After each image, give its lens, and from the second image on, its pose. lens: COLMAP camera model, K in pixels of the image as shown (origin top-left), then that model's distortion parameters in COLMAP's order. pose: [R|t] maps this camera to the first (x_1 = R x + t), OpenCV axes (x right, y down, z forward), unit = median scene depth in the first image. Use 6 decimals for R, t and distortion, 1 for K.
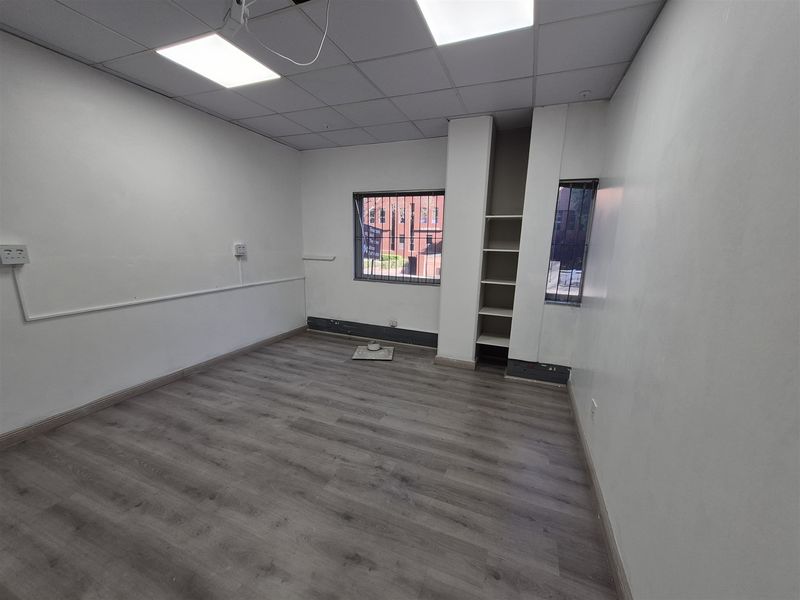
lens RADIAL K [[313.1, 0, 400.7], [0, 313.1, 300.8], [0, 0, 1]] dist [0.002234, 0.000281]
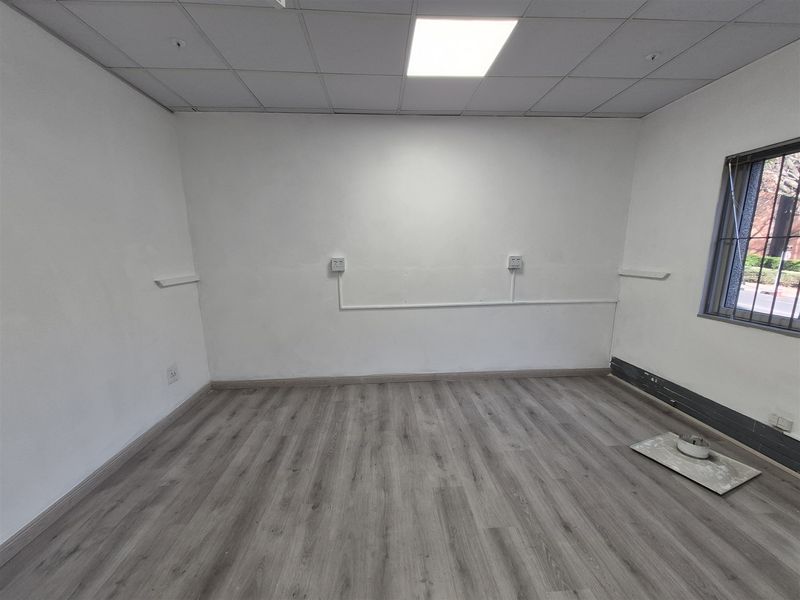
lens RADIAL K [[313.1, 0, 401.9], [0, 313.1, 308.3], [0, 0, 1]] dist [0.002234, 0.000281]
pose [[0.431462, 0.136484, -0.891747, 0.185406], [-0.148286, 0.985774, 0.079129, -0.069315], [0.889860, 0.098092, 0.445563, 0.412184]]
